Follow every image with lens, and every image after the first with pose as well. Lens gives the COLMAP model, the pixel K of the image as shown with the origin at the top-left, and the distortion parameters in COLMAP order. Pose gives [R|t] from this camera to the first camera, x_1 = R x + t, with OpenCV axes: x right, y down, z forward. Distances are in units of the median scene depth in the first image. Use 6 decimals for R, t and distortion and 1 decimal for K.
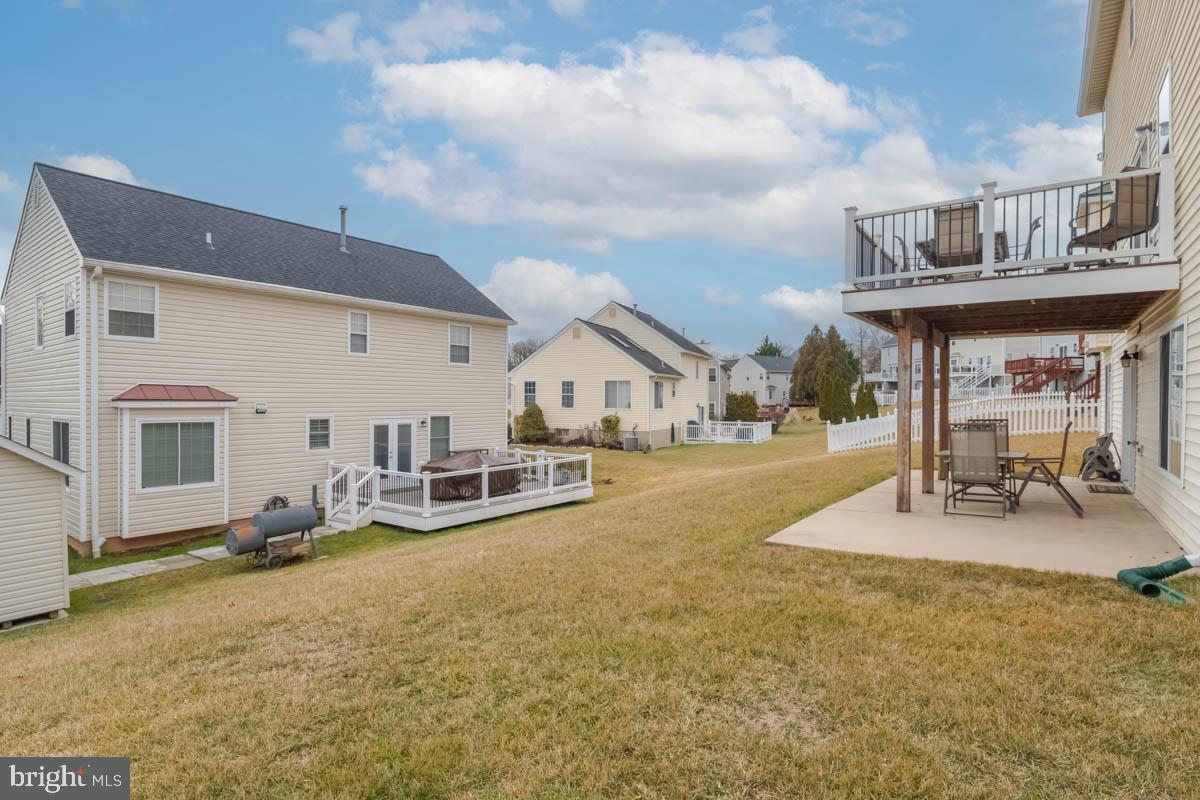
lens RADIAL K [[600.8, 0, 593.9], [0, 600.8, 402.0], [0, 0, 1]] dist [-0.001345, 0.000594]
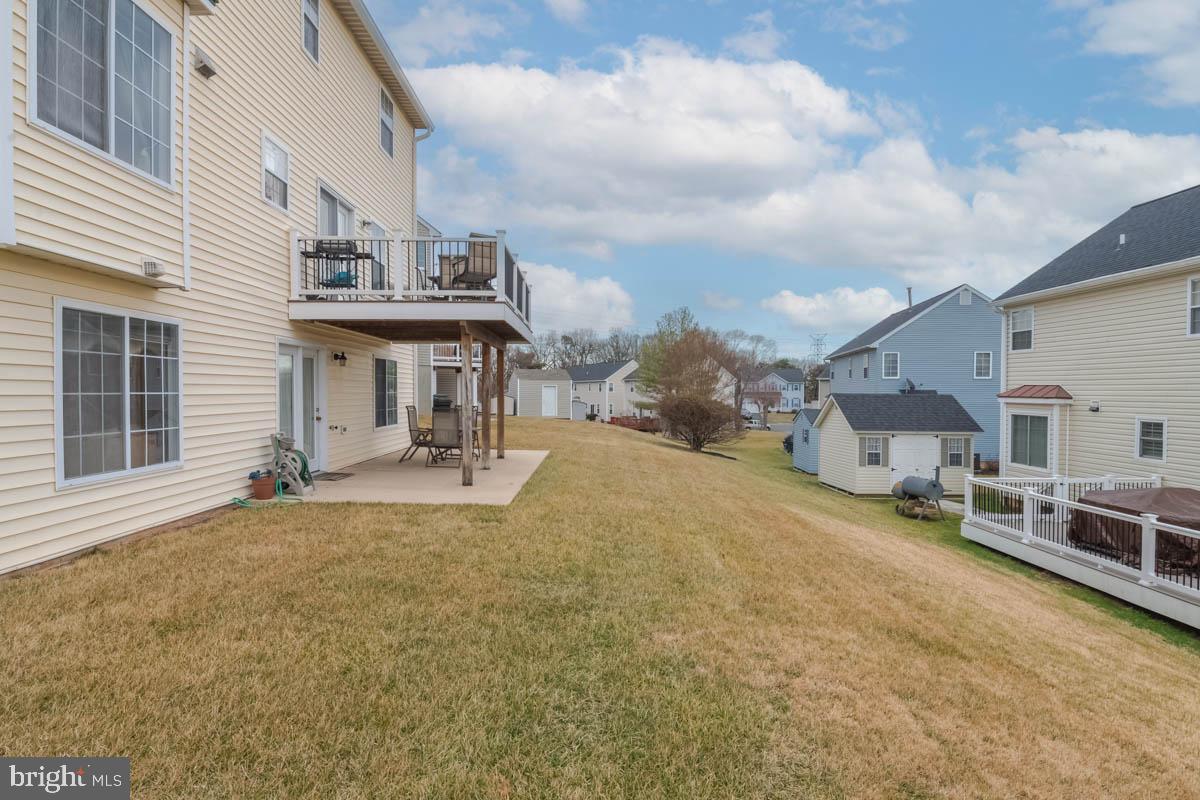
lens RADIAL K [[600.8, 0, 602.3], [0, 600.8, 399.1], [0, 0, 1]] dist [-0.001345, 0.000594]
pose [[-0.778252, 0.008496, -0.627894, 0.278395], [-0.004591, 0.999805, 0.019219, -0.006751], [0.627935, 0.017840, -0.778061, 0.508247]]
